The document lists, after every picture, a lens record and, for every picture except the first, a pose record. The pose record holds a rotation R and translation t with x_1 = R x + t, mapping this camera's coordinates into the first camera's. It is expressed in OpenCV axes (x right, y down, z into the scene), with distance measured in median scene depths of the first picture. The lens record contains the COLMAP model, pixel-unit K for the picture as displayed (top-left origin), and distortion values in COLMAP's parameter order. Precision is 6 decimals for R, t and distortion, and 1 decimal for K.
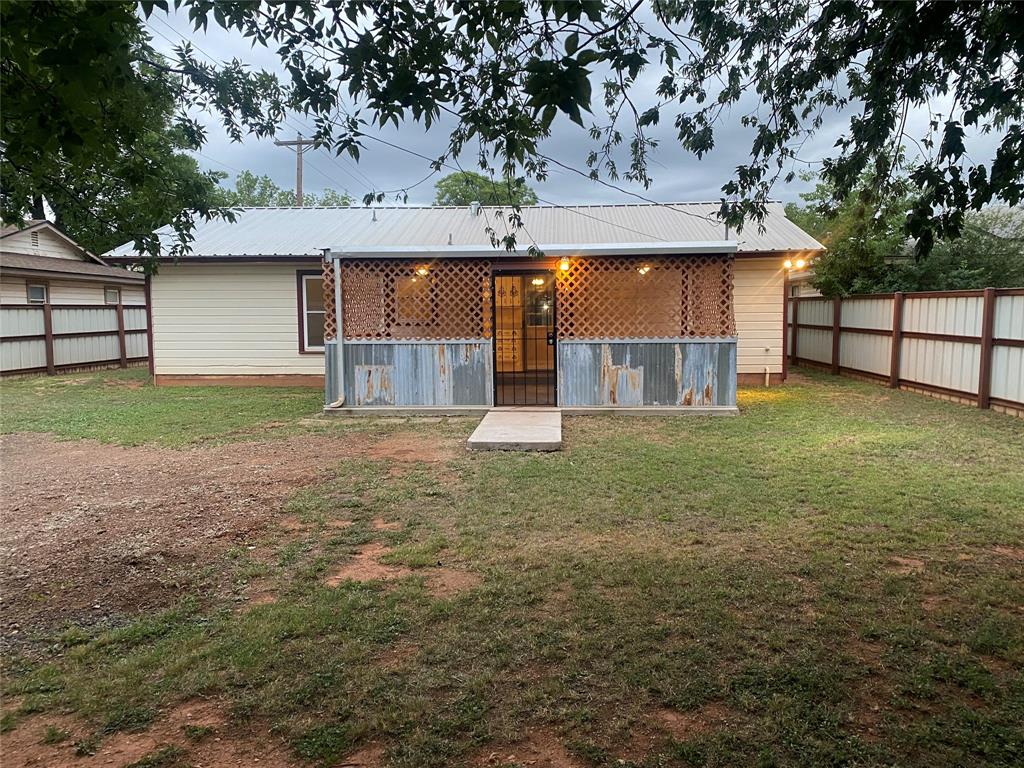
lens RADIAL K [[786.6, 0, 512.0], [0, 786.6, 384.0], [0, 0, 1]] dist [0.122630, -0.167913]
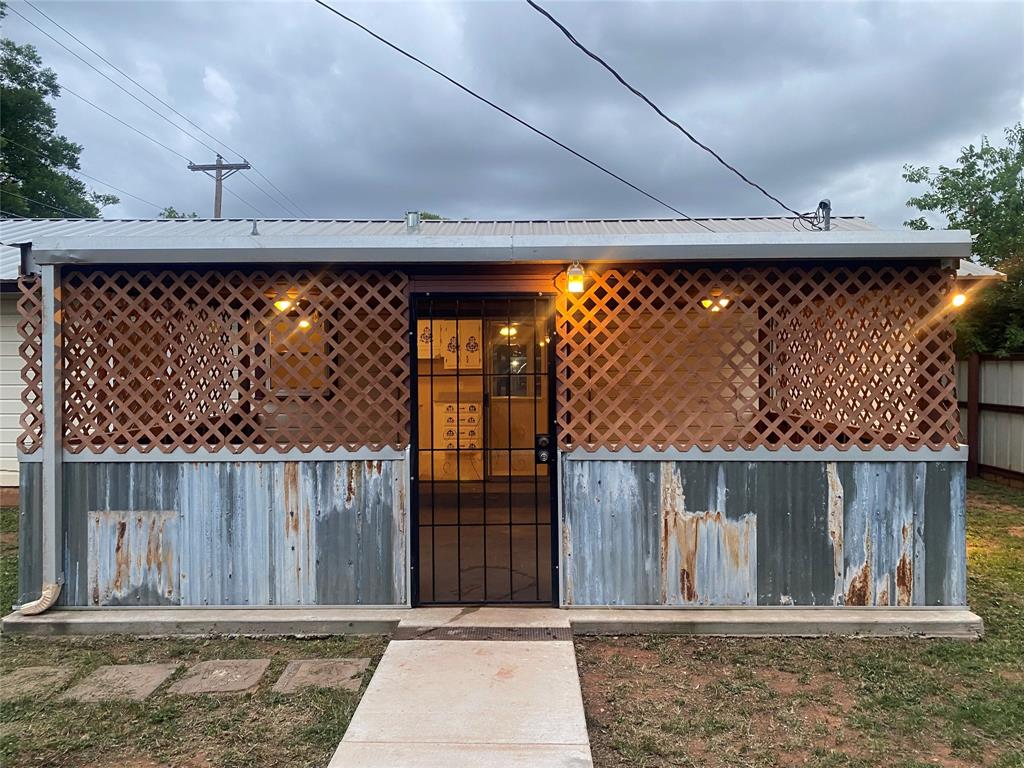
lens RADIAL K [[786.6, 0, 512.0], [0, 786.6, 384.0], [0, 0, 1]] dist [0.122630, -0.167913]
pose [[0.999245, 0.003308, 0.038711, 0.014635], [0.000137, 0.996063, -0.088651, -0.054724], [-0.038852, 0.088589, 0.995310, 0.560543]]
